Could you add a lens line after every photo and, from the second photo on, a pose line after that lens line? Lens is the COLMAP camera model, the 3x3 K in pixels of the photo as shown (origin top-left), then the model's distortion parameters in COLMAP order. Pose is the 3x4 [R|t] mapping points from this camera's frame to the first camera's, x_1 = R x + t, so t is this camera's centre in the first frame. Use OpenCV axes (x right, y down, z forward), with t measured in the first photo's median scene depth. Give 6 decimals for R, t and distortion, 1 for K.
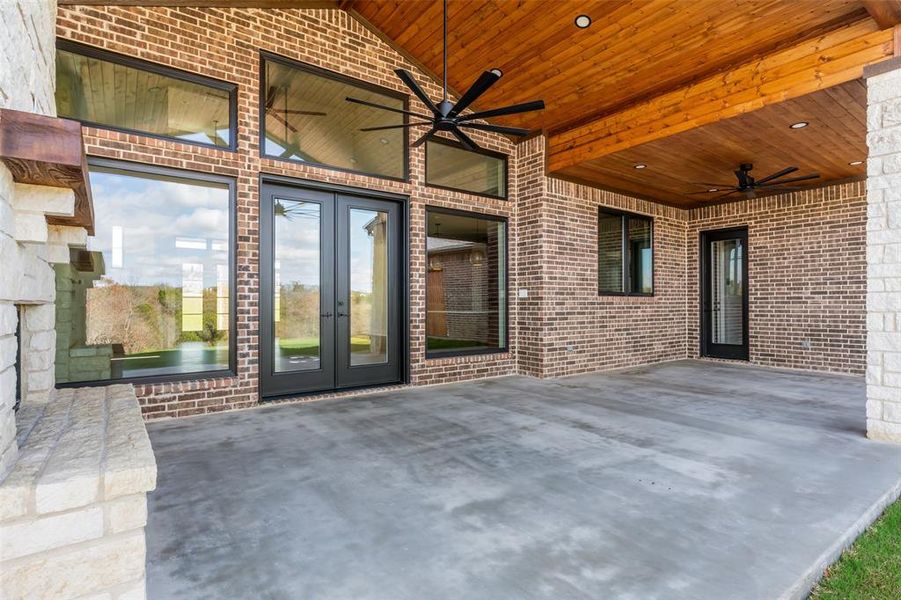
lens RADIAL K [[462.0, 0, 453.6], [0, 462.0, 302.8], [0, 0, 1]] dist [-0.002249, 0.000865]
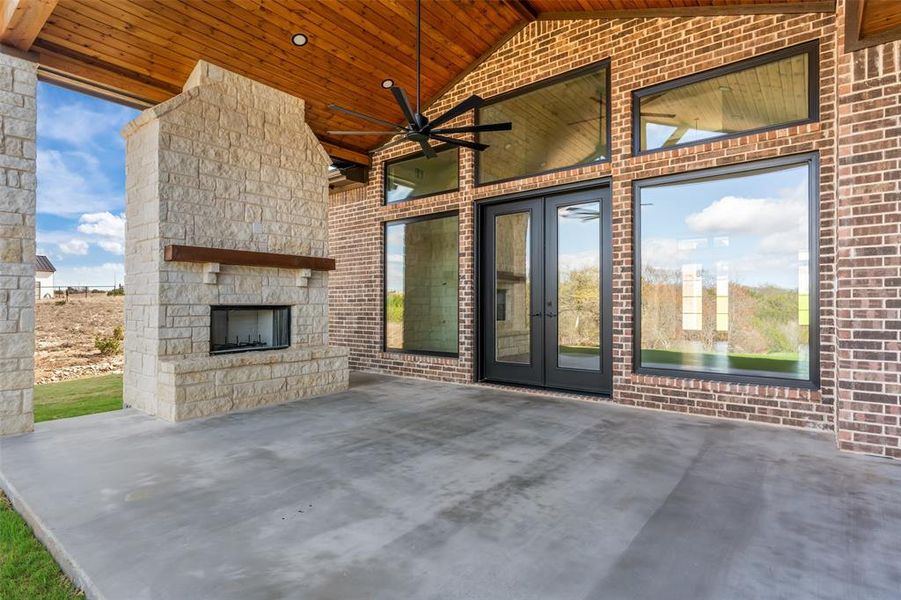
lens RADIAL K [[462.0, 0, 451.5], [0, 462.0, 300.5], [0, 0, 1]] dist [-0.002249, 0.000865]
pose [[0.260061, -0.007062, -0.965566, 0.882789], [0.003777, 0.999973, -0.006297, -0.000229], [0.965585, -0.002009, 0.260080, 0.686069]]
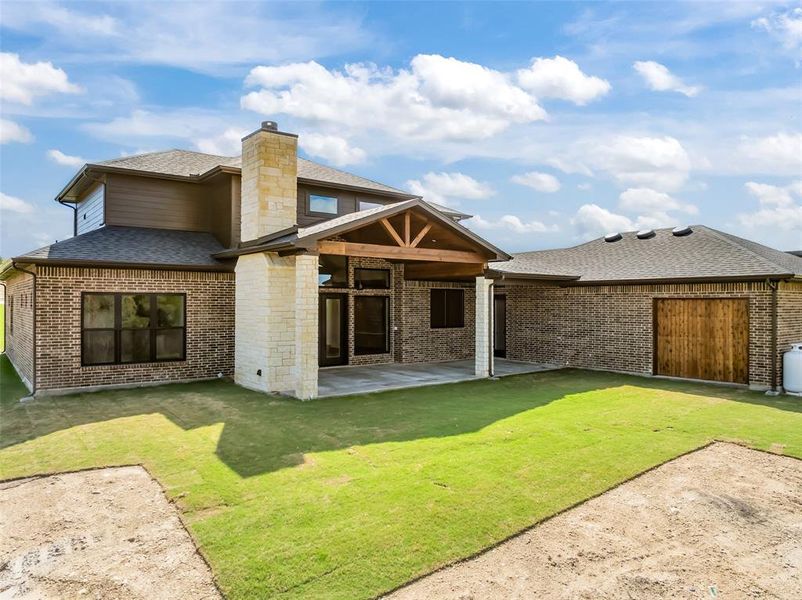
lens RADIAL K [[557.8, 0, 399.4], [0, 557.8, 300.4], [0, 0, 1]] dist [-0.000659, -0.000011]
pose [[0.999880, 0.003695, 0.015038, 0.200435], [-0.003715, 0.999992, 0.001323, -0.265473], [-0.015033, -0.001379, 0.999886, -2.959496]]
